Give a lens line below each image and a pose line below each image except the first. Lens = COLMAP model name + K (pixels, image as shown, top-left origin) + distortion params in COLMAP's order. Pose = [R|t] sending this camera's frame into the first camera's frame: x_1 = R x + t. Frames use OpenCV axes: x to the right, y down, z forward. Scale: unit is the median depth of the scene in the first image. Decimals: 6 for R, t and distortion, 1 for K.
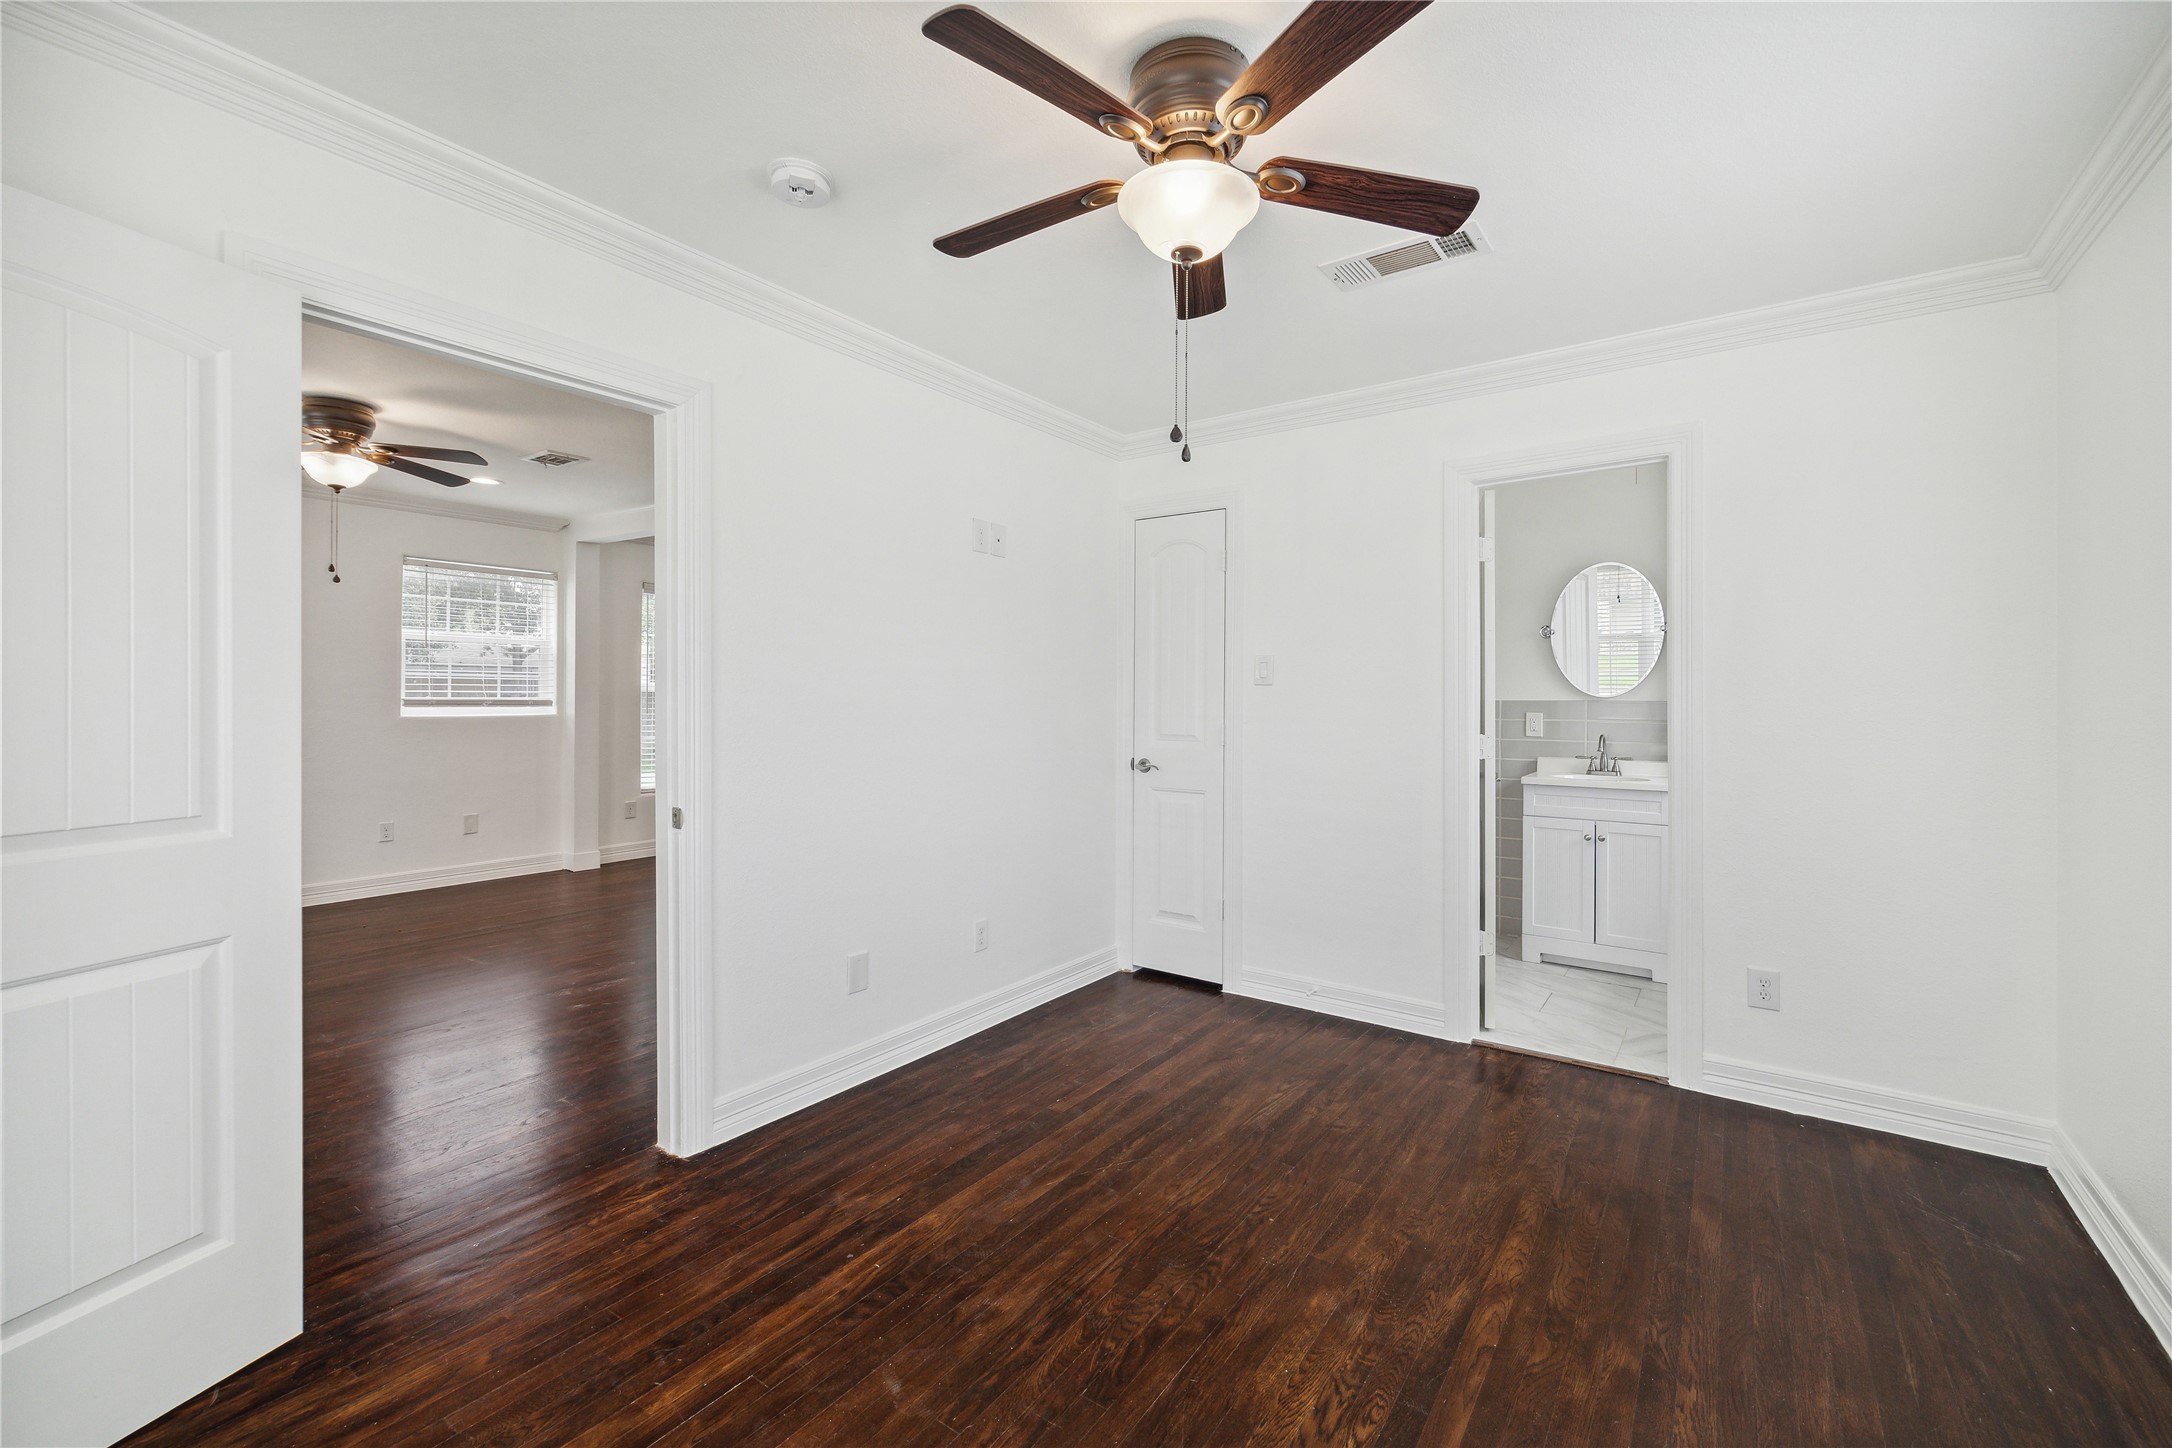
lens RADIAL K [[893.0, 0, 1079.8], [0, 893.0, 702.1], [0, 0, 1]] dist [-0.000017, -0.000101]
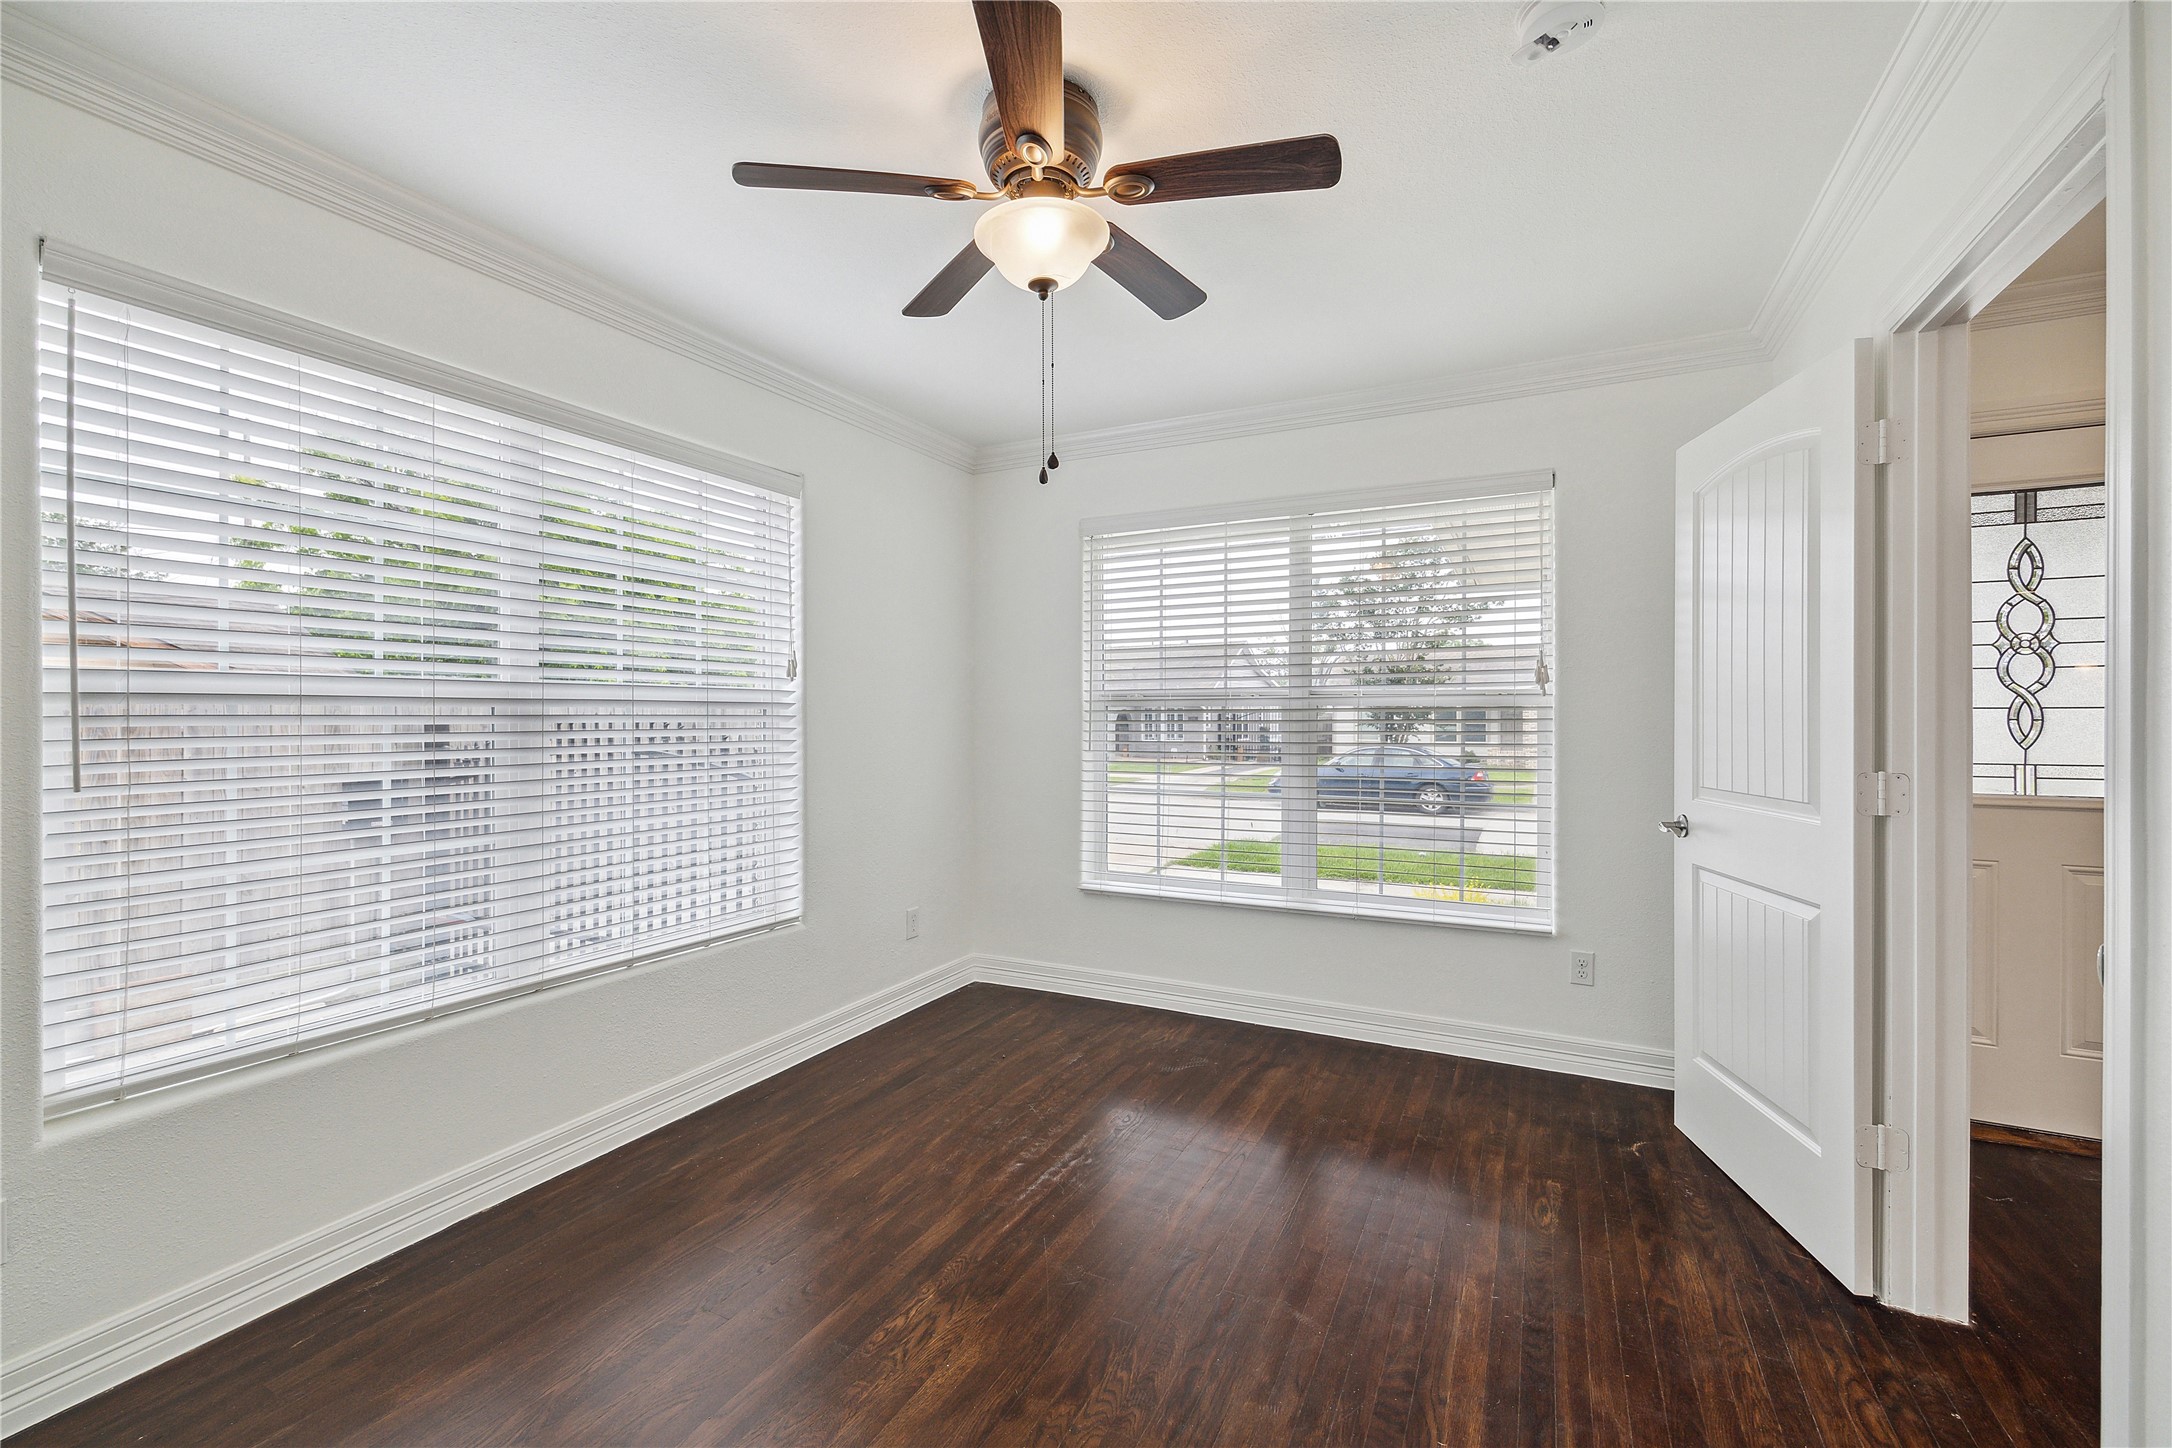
lens RADIAL K [[893.0, 0, 1087.8], [0, 893.0, 720.0], [0, 0, 1]] dist [-0.000017, -0.000101]
pose [[-0.987762, -0.000353, -0.155969, 0.221852], [-0.001381, 0.999978, 0.006482, 0.001706], [0.155963, 0.006618, -0.987741, 1.940360]]
